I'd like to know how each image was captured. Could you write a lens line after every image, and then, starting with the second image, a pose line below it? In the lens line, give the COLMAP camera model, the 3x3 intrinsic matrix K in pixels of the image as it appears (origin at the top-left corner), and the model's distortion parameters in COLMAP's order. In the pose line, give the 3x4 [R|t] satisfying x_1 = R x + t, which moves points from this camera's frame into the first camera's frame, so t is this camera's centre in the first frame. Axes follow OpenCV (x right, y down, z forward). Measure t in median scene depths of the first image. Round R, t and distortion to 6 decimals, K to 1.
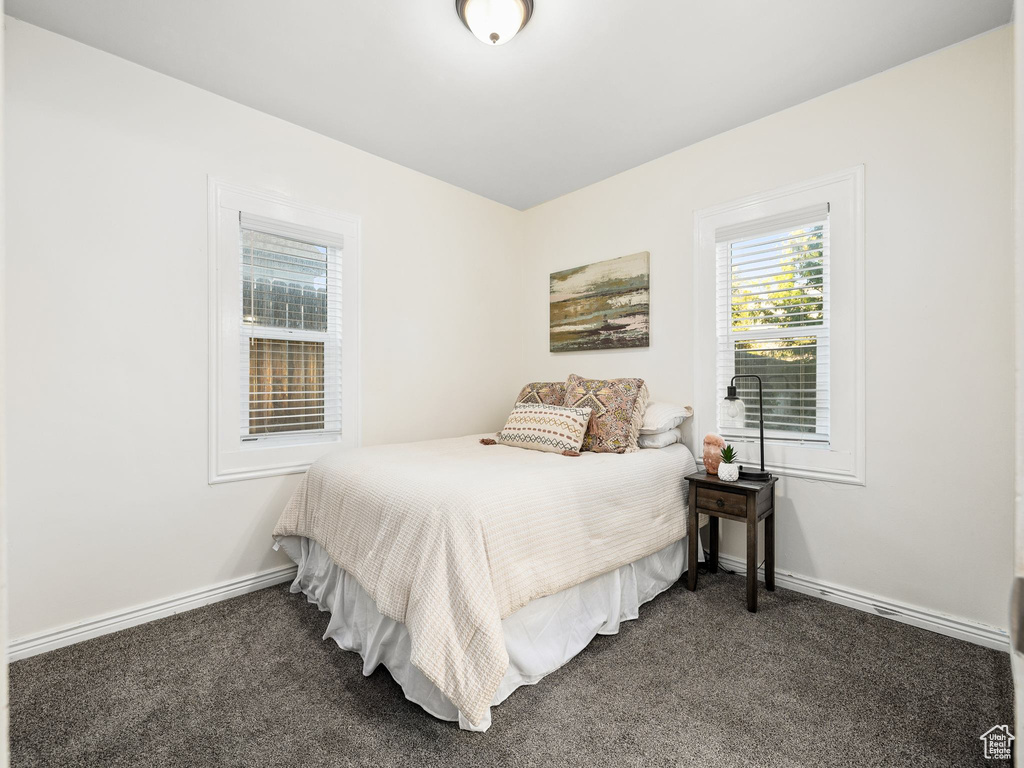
lens RADIAL K [[430.2, 0, 504.6], [0, 430.2, 398.0], [0, 0, 1]] dist [-0.002604, -0.000235]
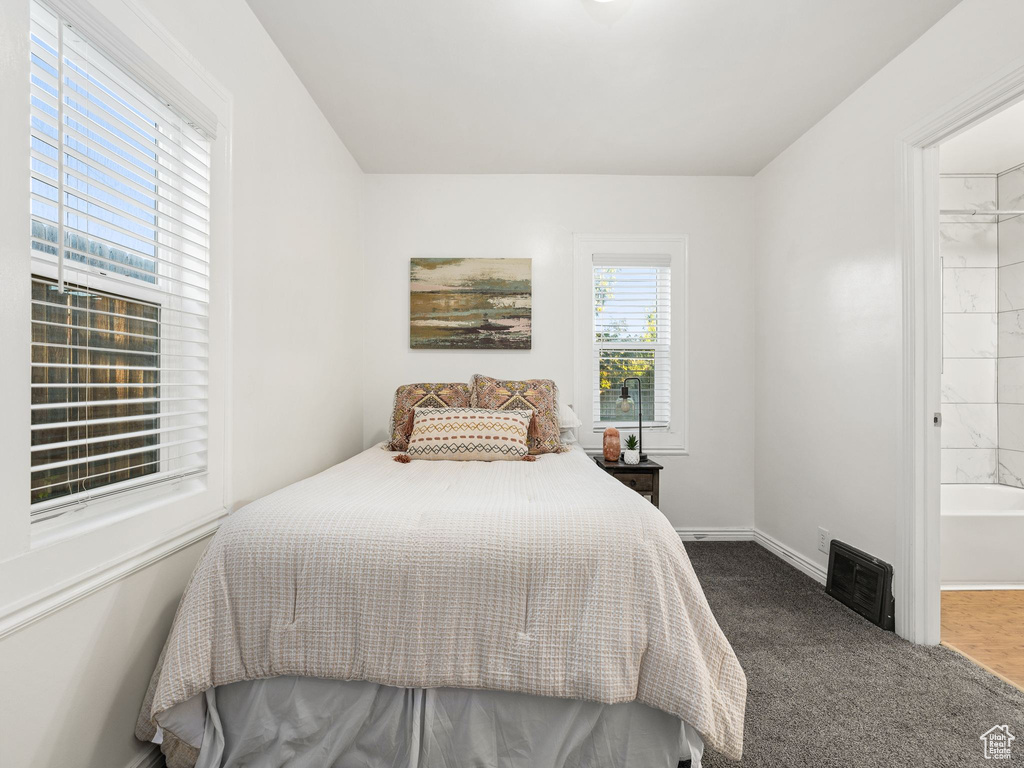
lens RADIAL K [[430.2, 0, 504.6], [0, 430.2, 398.0], [0, 0, 1]] dist [-0.002604, -0.000235]
pose [[0.697315, -0.022177, 0.716421, -0.449173], [0.022827, 0.999701, 0.008728, -0.010821], [-0.716401, 0.010268, 0.697613, 0.301299]]
